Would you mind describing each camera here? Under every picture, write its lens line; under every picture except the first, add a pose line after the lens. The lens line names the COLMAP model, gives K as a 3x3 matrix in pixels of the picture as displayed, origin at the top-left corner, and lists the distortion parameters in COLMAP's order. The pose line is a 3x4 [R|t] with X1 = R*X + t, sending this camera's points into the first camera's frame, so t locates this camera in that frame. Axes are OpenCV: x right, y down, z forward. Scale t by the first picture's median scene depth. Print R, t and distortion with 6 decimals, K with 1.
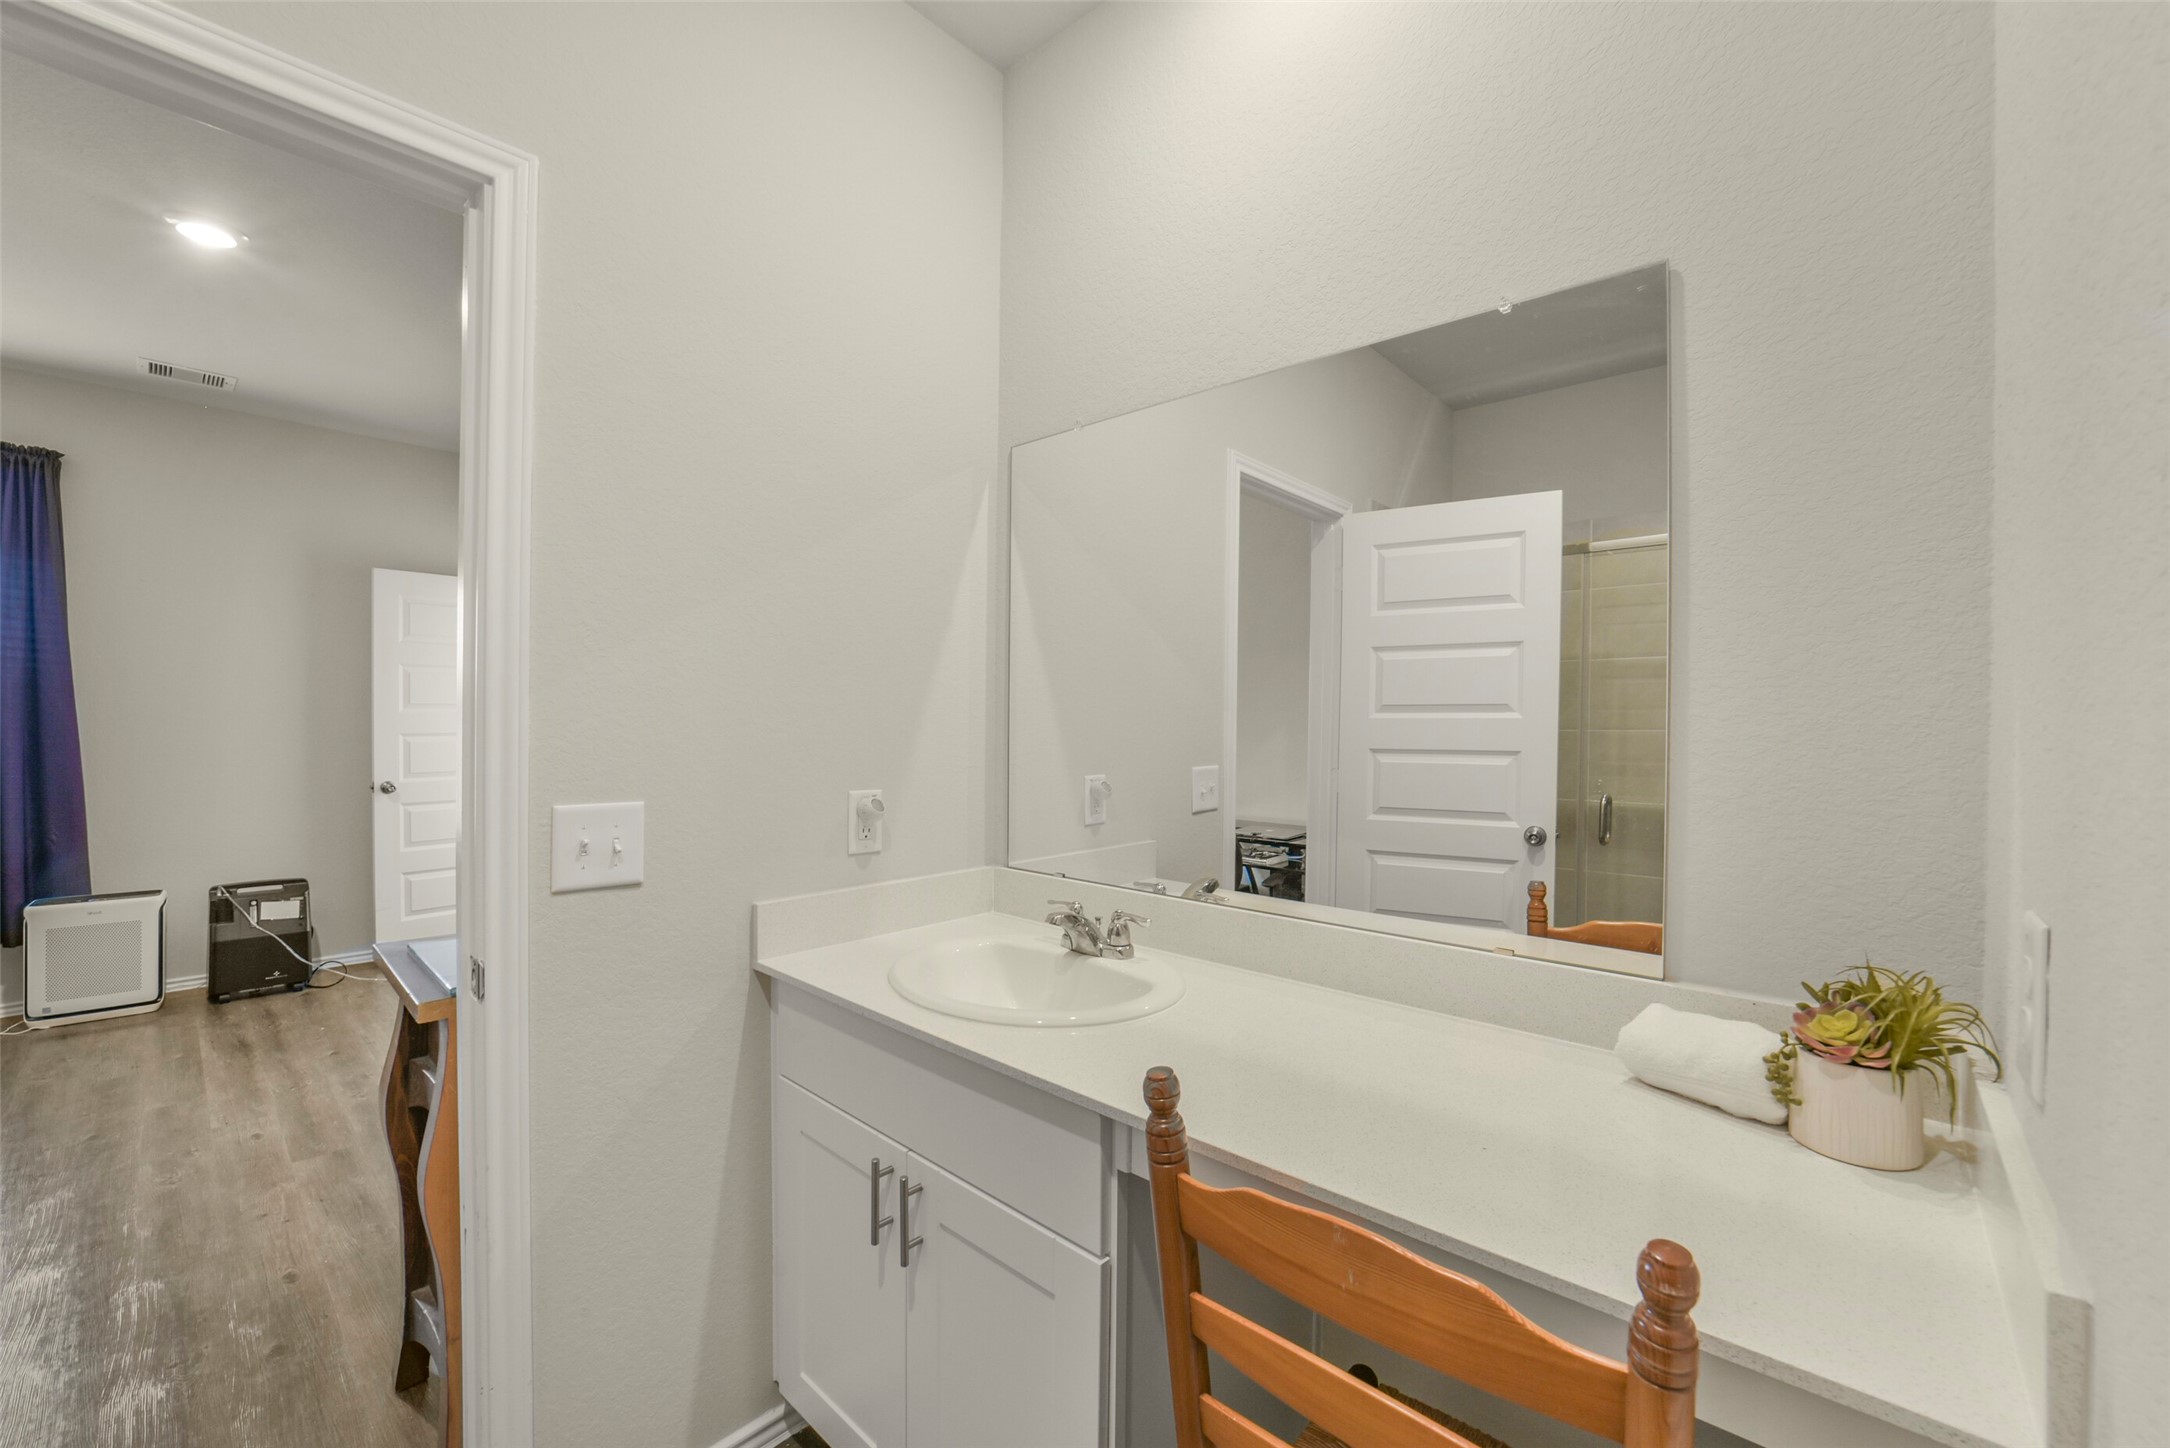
lens RADIAL K [[869.9, 0, 1091.5], [0, 869.9, 725.1], [0, 0, 1]] dist [-0.039657, 0.009691]
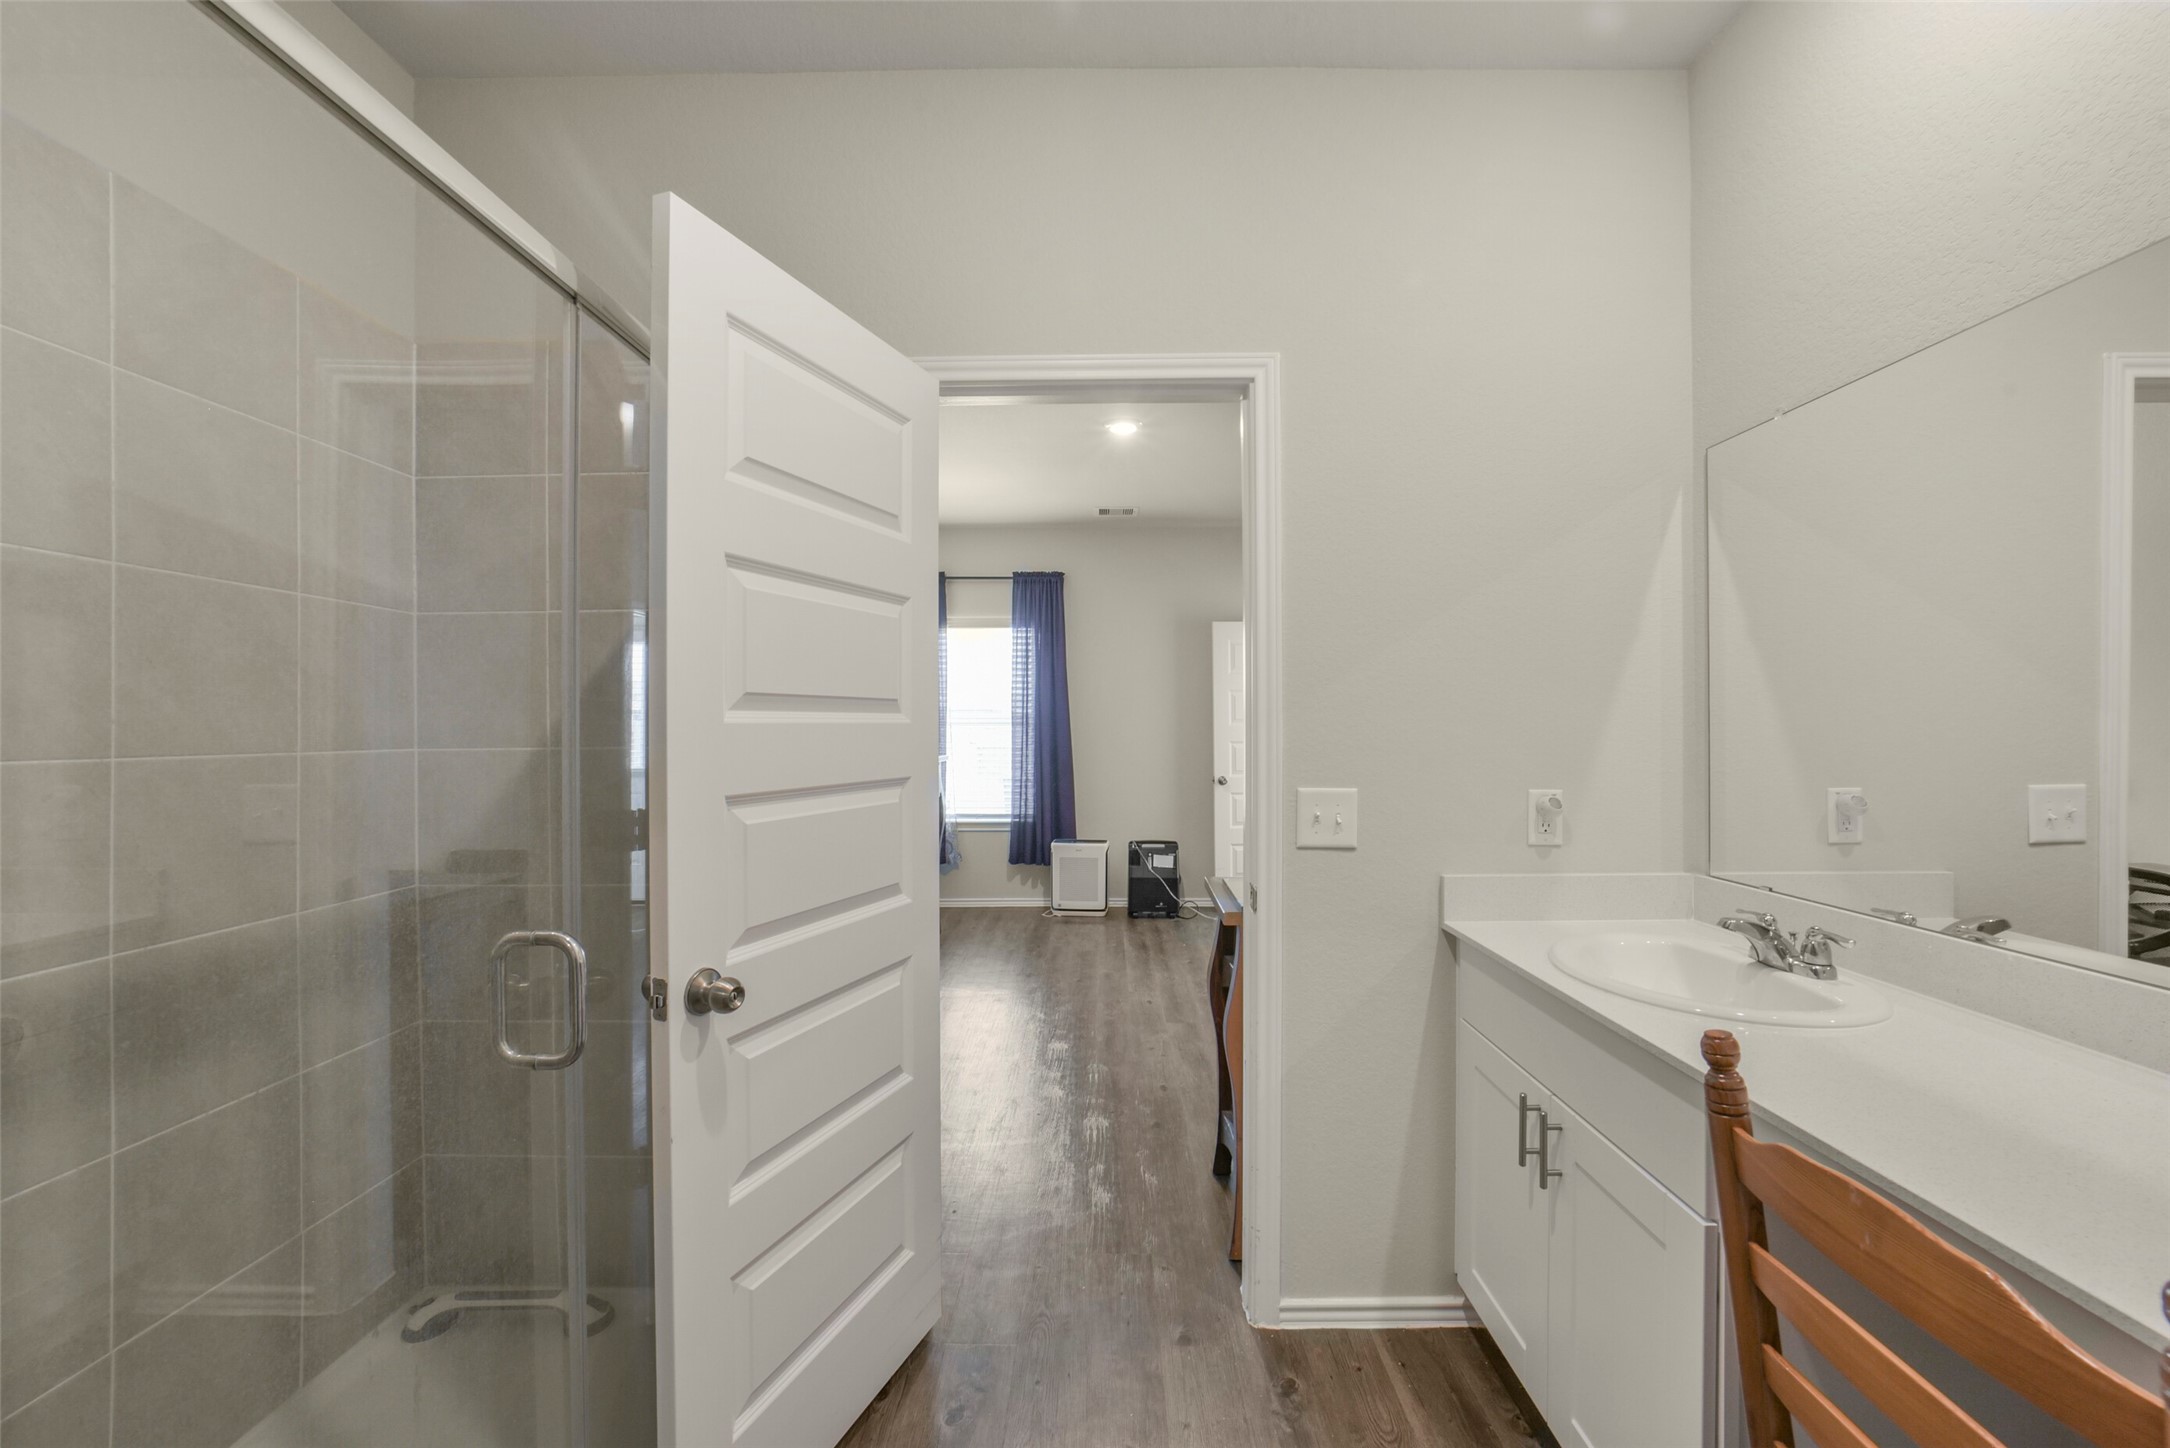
lens RADIAL K [[855.1, 0, 1111.5], [0, 855.1, 734.9], [0, 0, 1]] dist [-0.031578, 0.009014]
pose [[0.675391, -0.004480, -0.737446, 0.170224], [0.004395, 0.999988, -0.002049, 0.003726], [0.737446, -0.001857, 0.675403, -0.159135]]
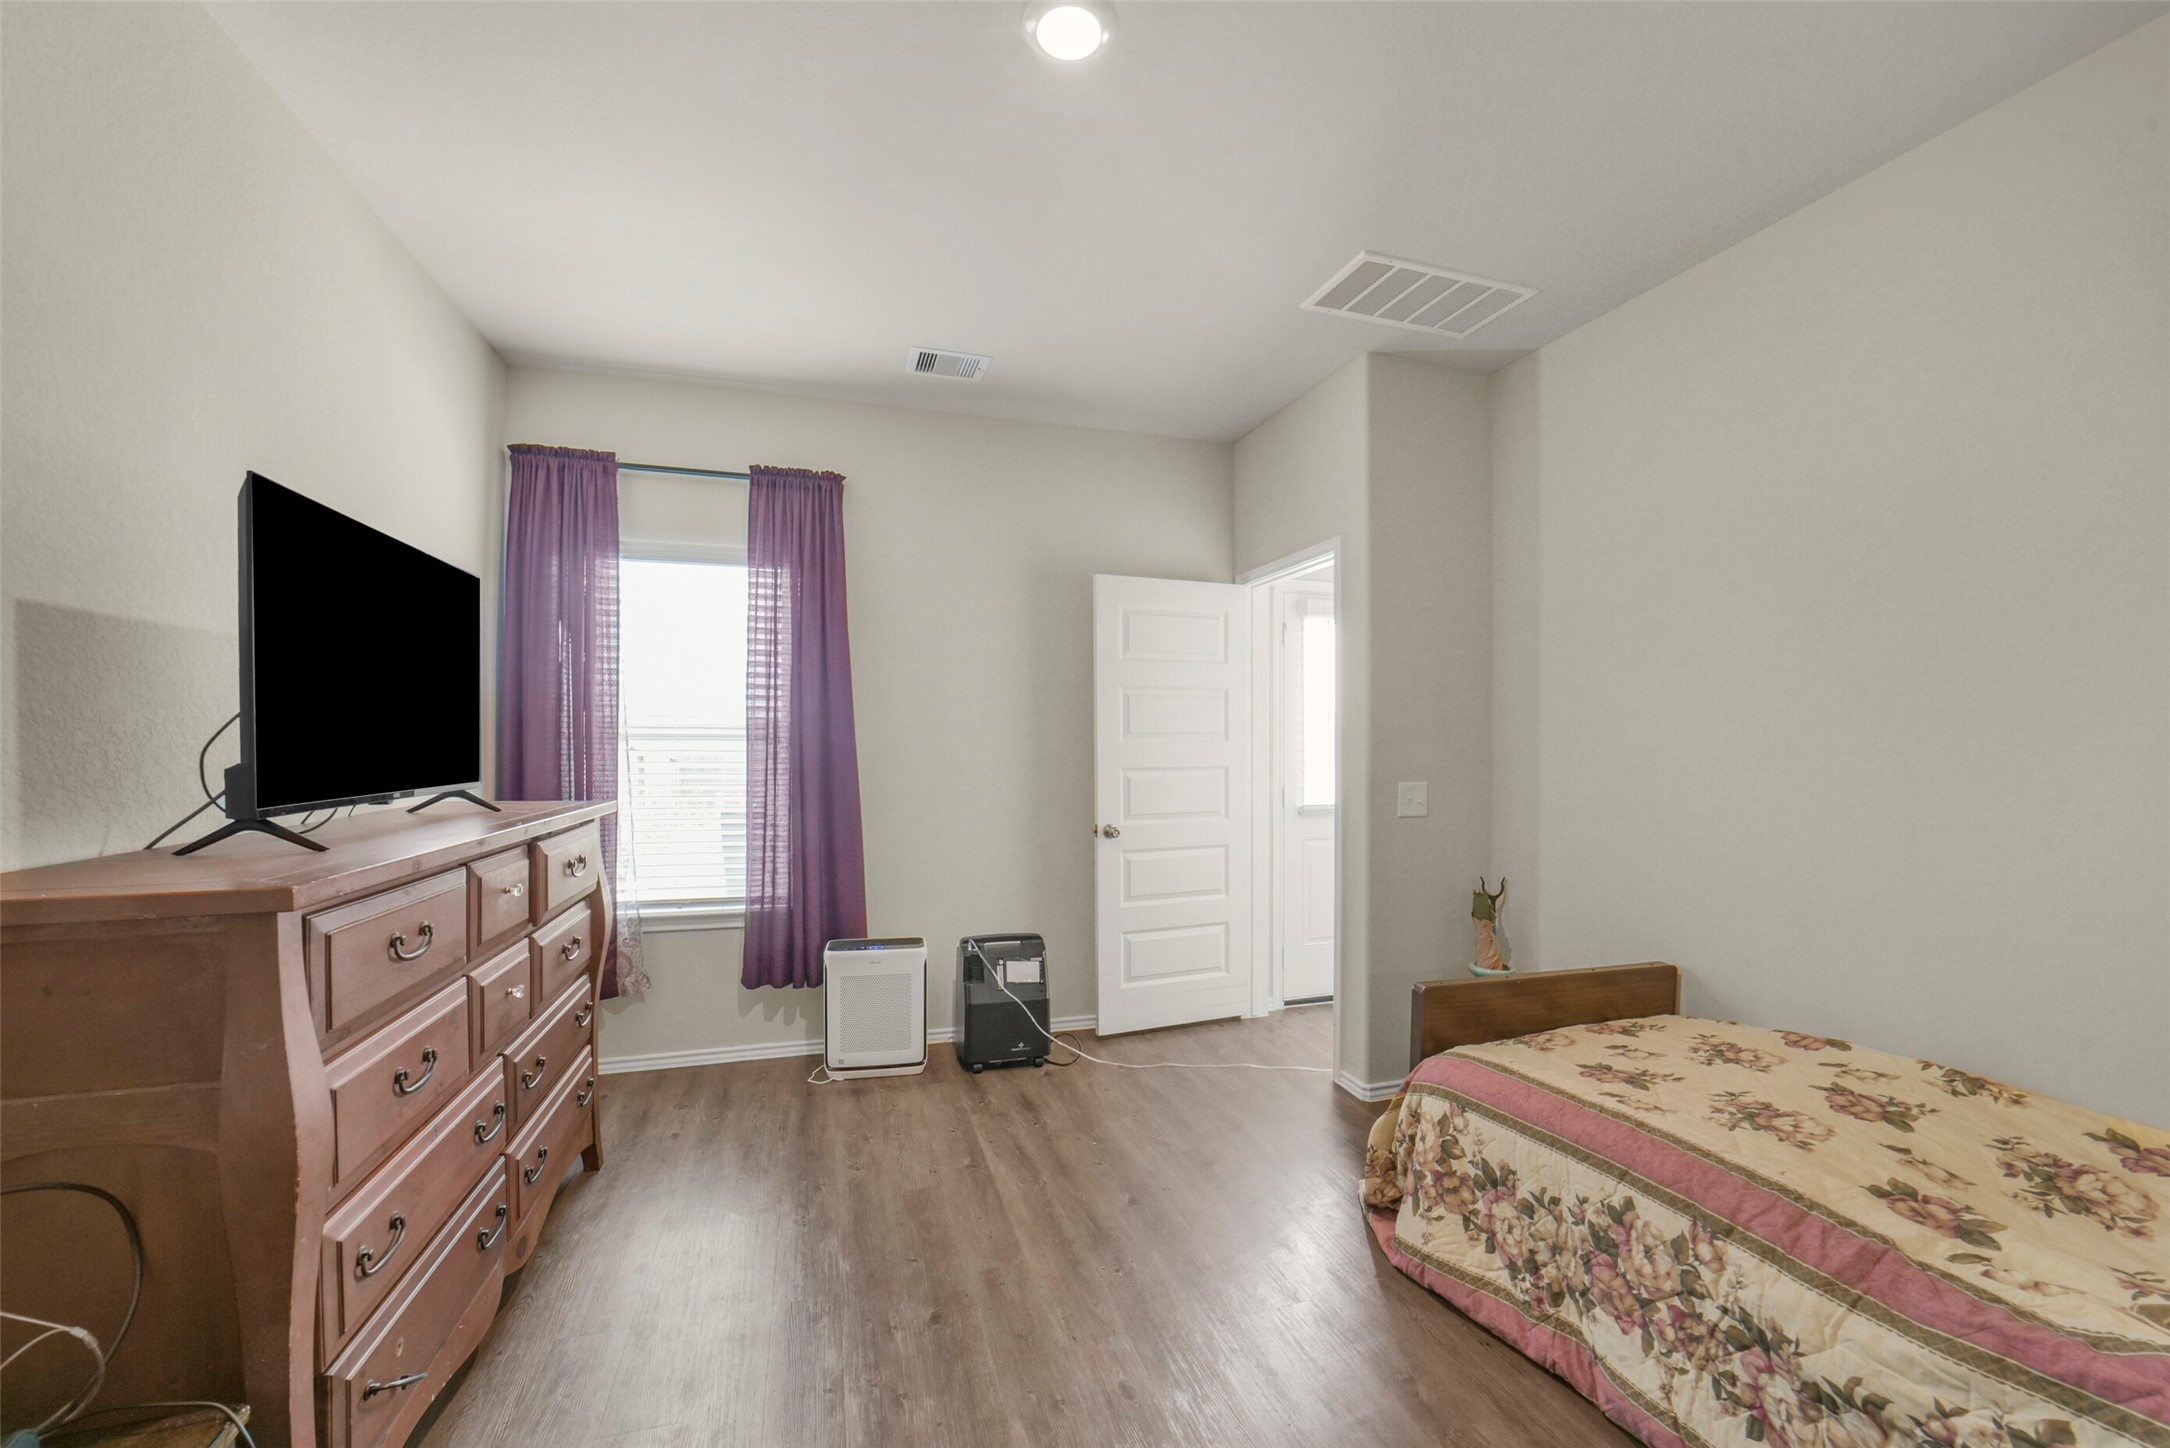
lens RADIAL K [[861.0, 0, 1082.7], [0, 861.0, 751.8], [0, 0, 1]] dist [-0.031447, 0.000017]
pose [[0.856964, 0.001305, -0.515374, -0.987916], [0.003166, 0.999965, 0.007797, -0.031233], [0.515366, -0.008314, 0.856930, 0.599925]]
